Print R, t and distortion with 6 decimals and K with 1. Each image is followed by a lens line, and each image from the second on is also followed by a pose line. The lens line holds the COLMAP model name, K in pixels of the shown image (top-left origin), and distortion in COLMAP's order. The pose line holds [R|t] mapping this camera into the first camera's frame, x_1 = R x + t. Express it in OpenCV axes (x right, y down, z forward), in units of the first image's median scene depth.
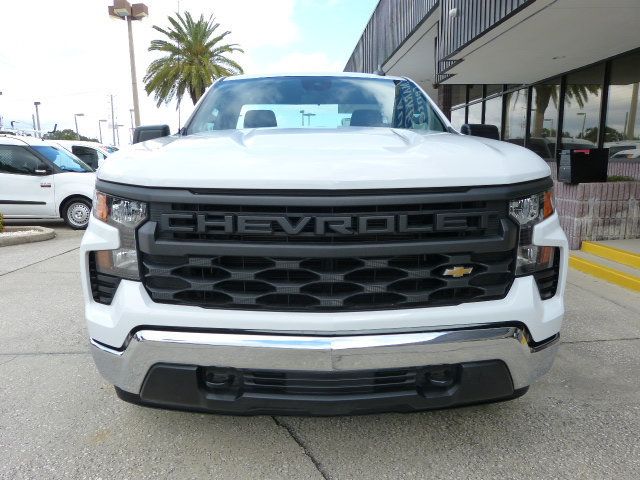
lens RADIAL K [[477.7, 0, 315.3], [0, 477.7, 239.3], [0, 0, 1]] dist [-0.024639, 0.005375]
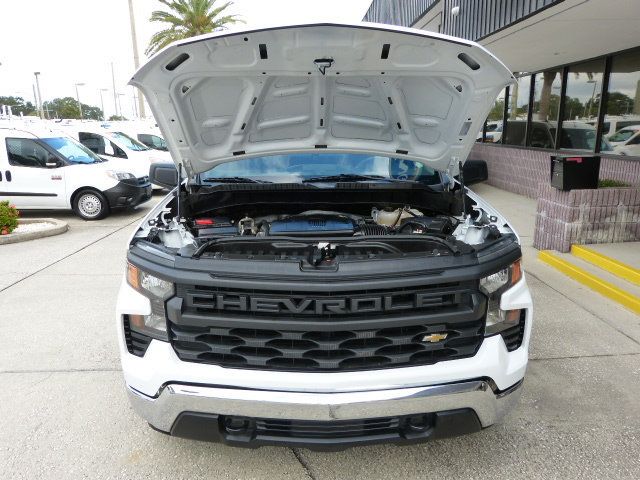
lens RADIAL K [[479.3, 0, 317.7], [0, 479.3, 240.6], [0, 0, 1]] dist [-0.026751, 0.008229]
pose [[0.999988, -0.000583, -0.004769, 0.011177], [0.000921, 0.997474, 0.071025, -0.259276], [0.004716, -0.071028, 0.997463, -0.179470]]
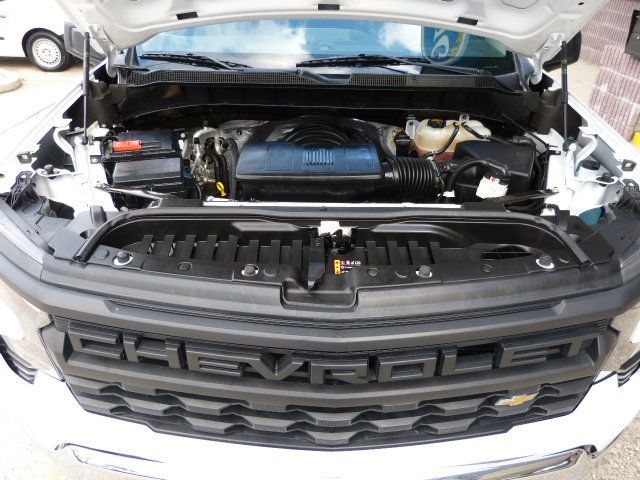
lens RADIAL K [[479.3, 0, 317.7], [0, 479.3, 240.6], [0, 0, 1]] dist [-0.026751, 0.008229]
pose [[0.999640, 0.026811, -0.000229, 0.005432], [-0.024727, 0.925180, 0.378721, -0.394700], [0.010366, -0.378579, 0.925511, 0.446362]]
